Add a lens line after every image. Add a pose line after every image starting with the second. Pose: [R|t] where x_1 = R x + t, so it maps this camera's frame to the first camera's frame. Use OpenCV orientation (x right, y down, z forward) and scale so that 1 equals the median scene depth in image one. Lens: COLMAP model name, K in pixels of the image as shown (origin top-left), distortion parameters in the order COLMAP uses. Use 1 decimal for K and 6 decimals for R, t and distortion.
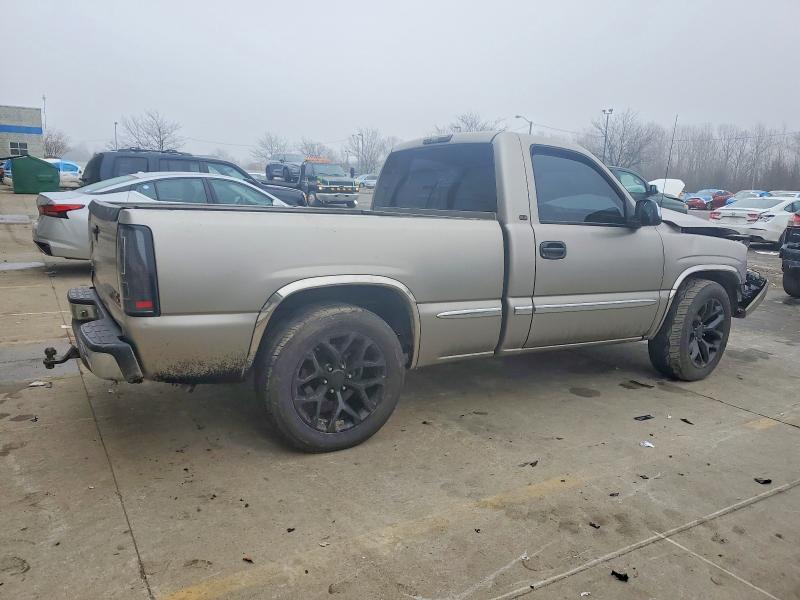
lens RADIAL K [[659.4, 0, 388.1], [0, 659.4, 299.4], [0, 0, 1]] dist [0.001721, 0.012975]
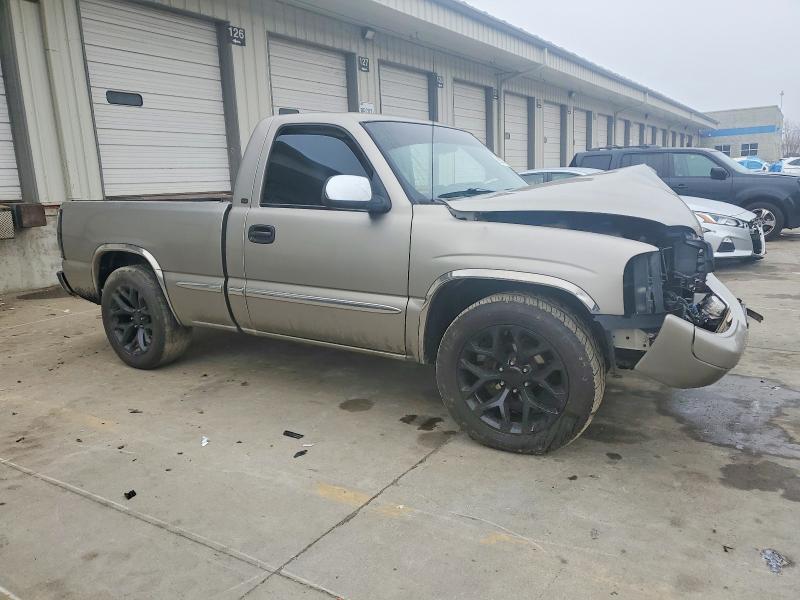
lens RADIAL K [[645.0, 0, 402.8], [0, 645.0, 329.4], [0, 0, 1]] dist [0.009790, 0.006975]
pose [[0.424512, 0.154280, -0.892181, 1.435008], [-0.114424, 0.986617, 0.116166, -0.083511], [0.898163, 0.052773, 0.436484, 0.924853]]
